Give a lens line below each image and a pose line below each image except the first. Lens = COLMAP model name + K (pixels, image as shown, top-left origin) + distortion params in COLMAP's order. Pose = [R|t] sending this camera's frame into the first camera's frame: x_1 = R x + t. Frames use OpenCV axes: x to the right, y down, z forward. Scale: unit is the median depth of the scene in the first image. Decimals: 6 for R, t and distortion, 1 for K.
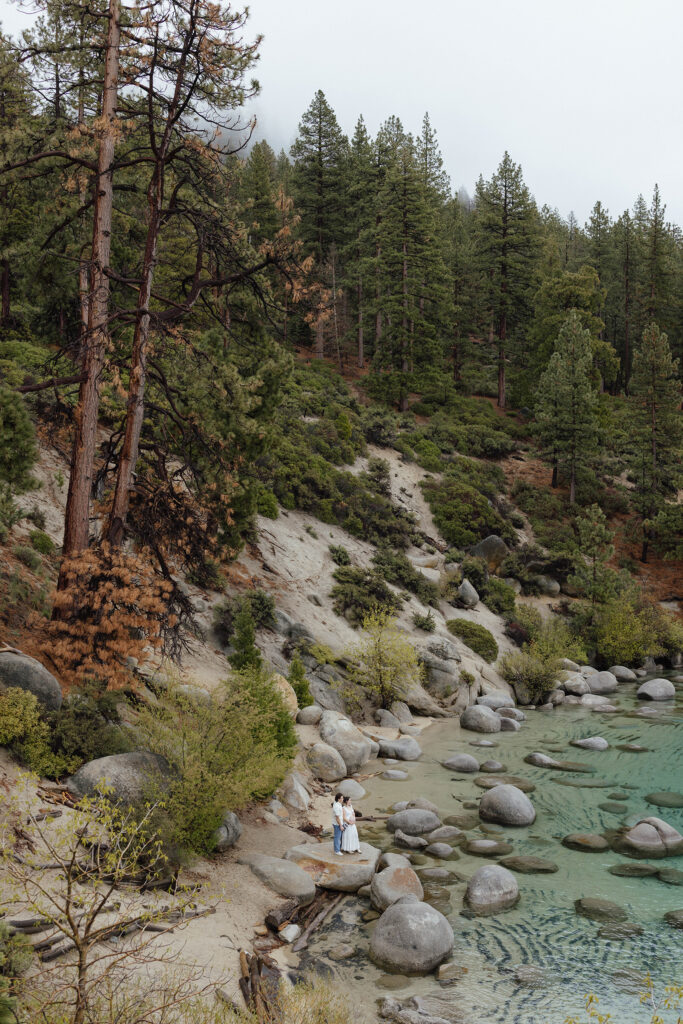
lens RADIAL K [[1019.8, 0, 337.1], [0, 1019.8, 498.4], [0, 0, 1]] dist [0.004245, 0.000000]
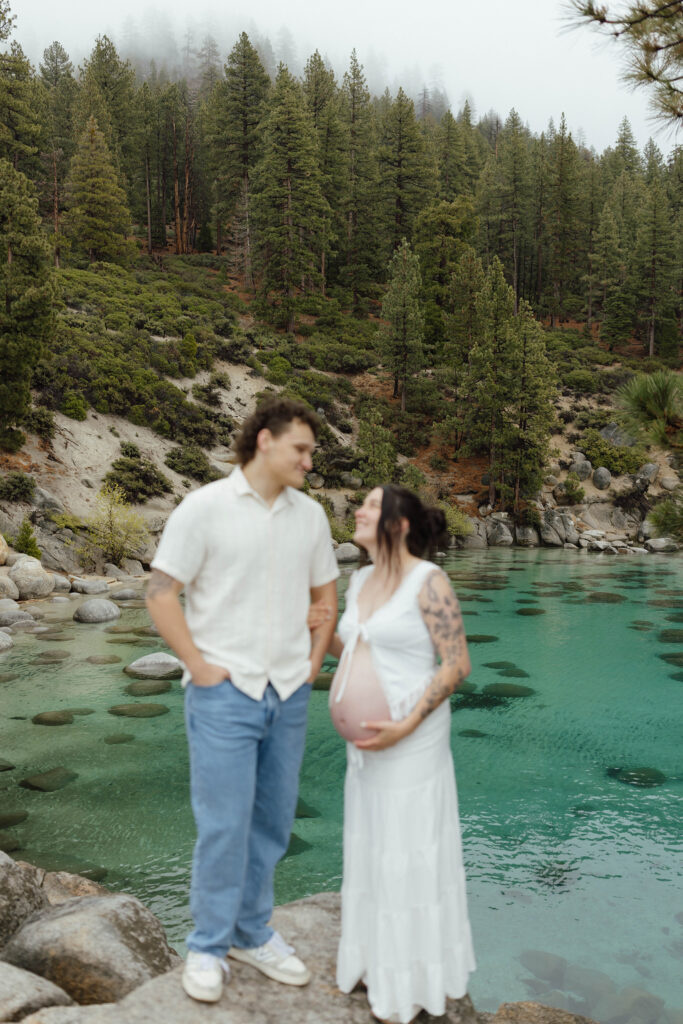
lens RADIAL K [[1019.8, 0, 356.6], [0, 1019.8, 520.8], [0, 0, 1]] dist [0.004245, 0.000000]
pose [[0.996791, -0.001627, -0.080034, 0.351271], [0.008580, 0.996205, 0.086613, 0.035312], [0.079589, -0.087022, 0.993022, -0.184245]]
